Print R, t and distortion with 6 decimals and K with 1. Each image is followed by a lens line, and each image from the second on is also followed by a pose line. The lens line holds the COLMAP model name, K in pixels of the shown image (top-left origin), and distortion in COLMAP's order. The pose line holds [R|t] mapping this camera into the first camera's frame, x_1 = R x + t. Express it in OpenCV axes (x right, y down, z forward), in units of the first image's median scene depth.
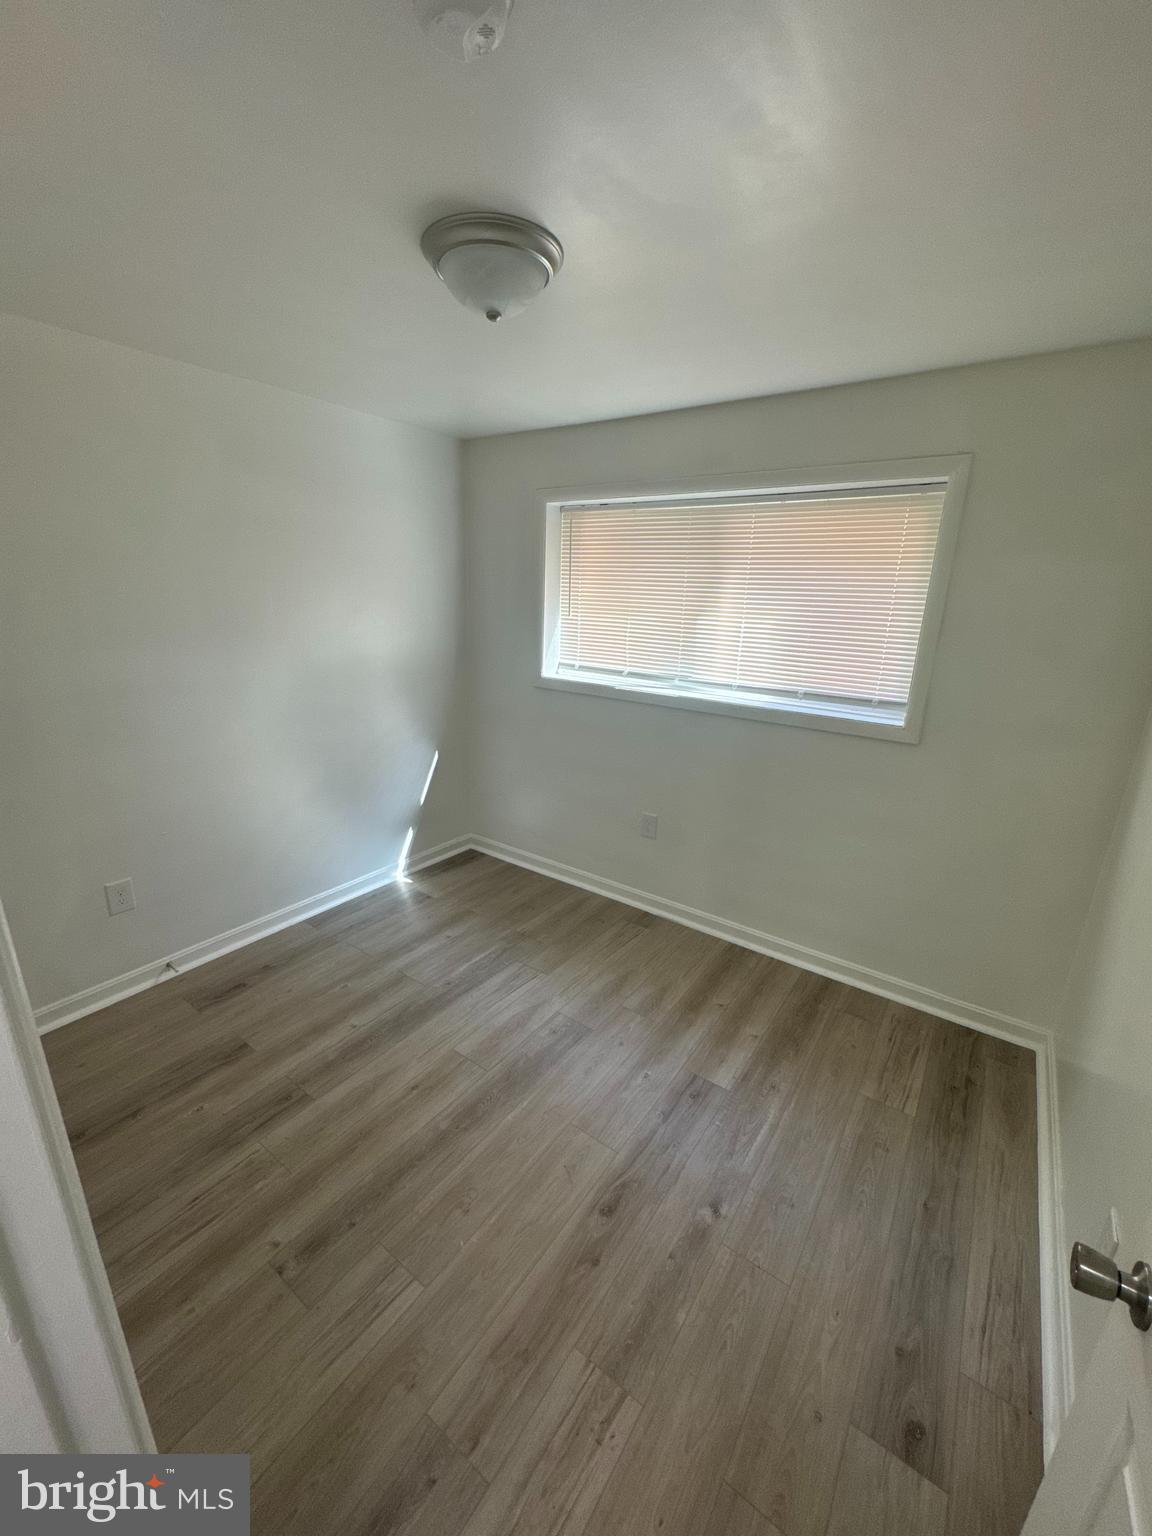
lens RADIAL K [[613.0, 0, 573.9], [0, 613.0, 765.9], [0, 0, 1]] dist [-0.009468, 0.000128]
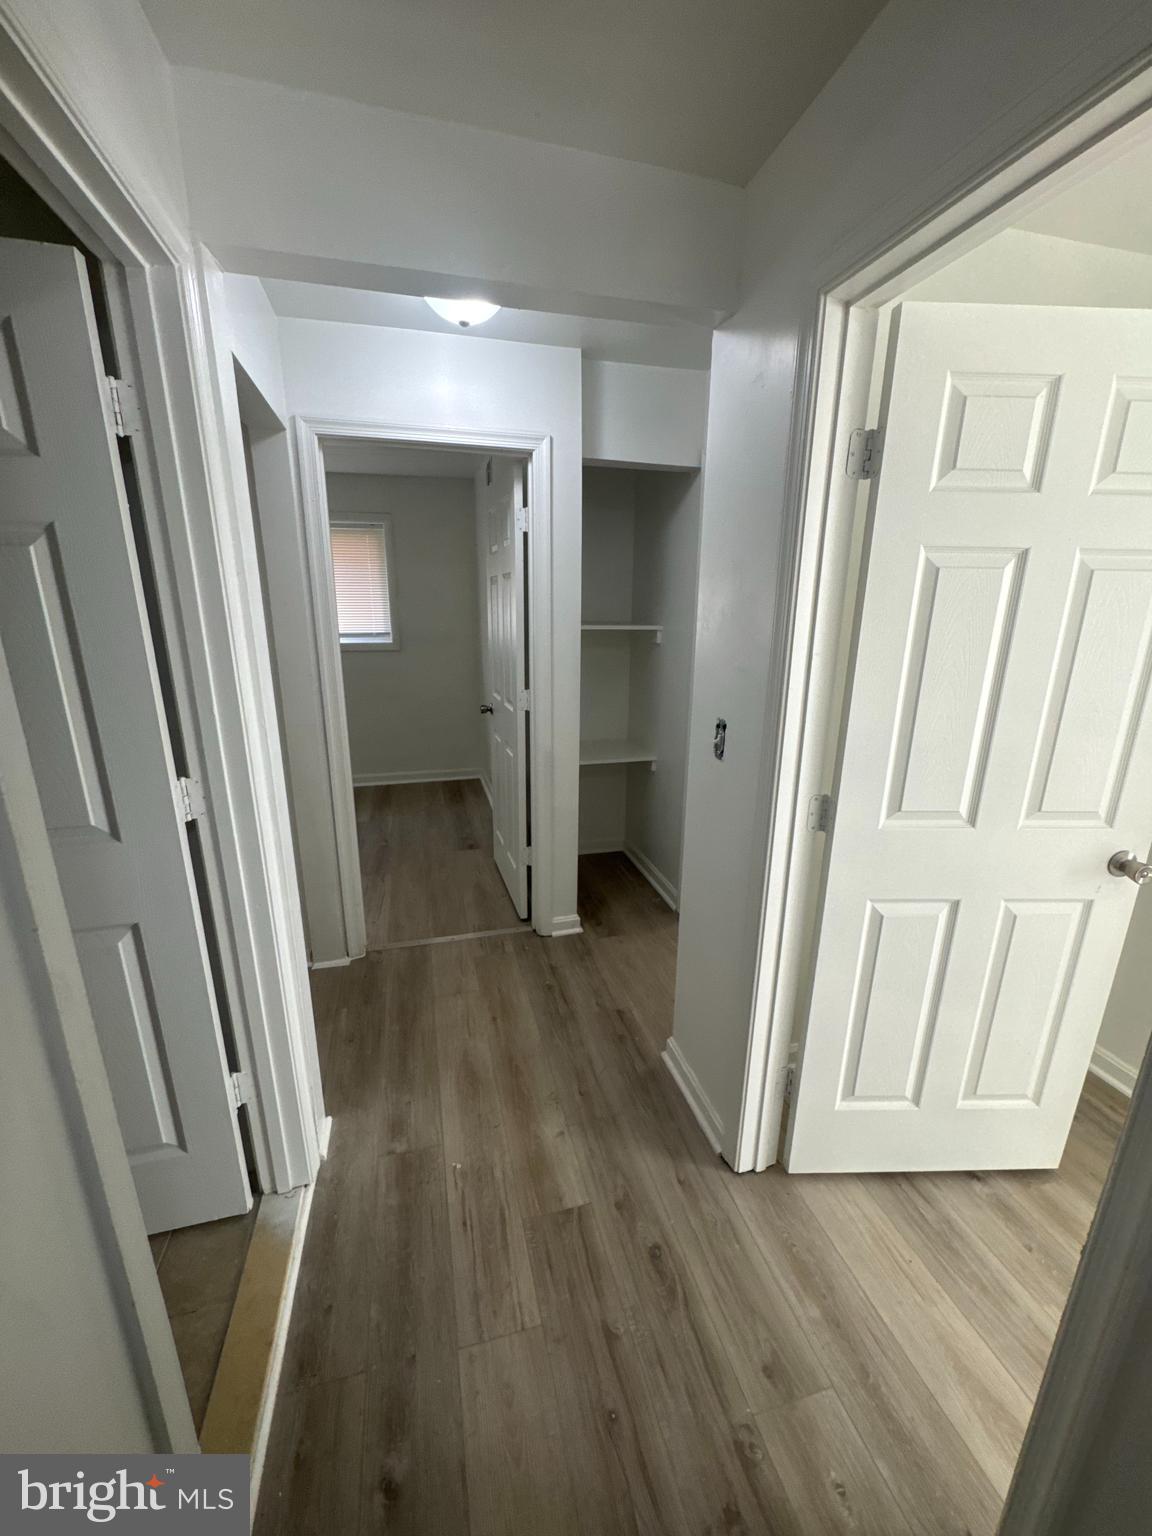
lens RADIAL K [[613.0, 0, 573.9], [0, 613.0, 765.9], [0, 0, 1]] dist [-0.009468, 0.000128]
pose [[0.640358, -0.221844, 0.735341, -0.693674], [0.222061, 0.969968, 0.099250, 0.277294], [-0.735276, 0.099735, 0.670390, -0.802843]]
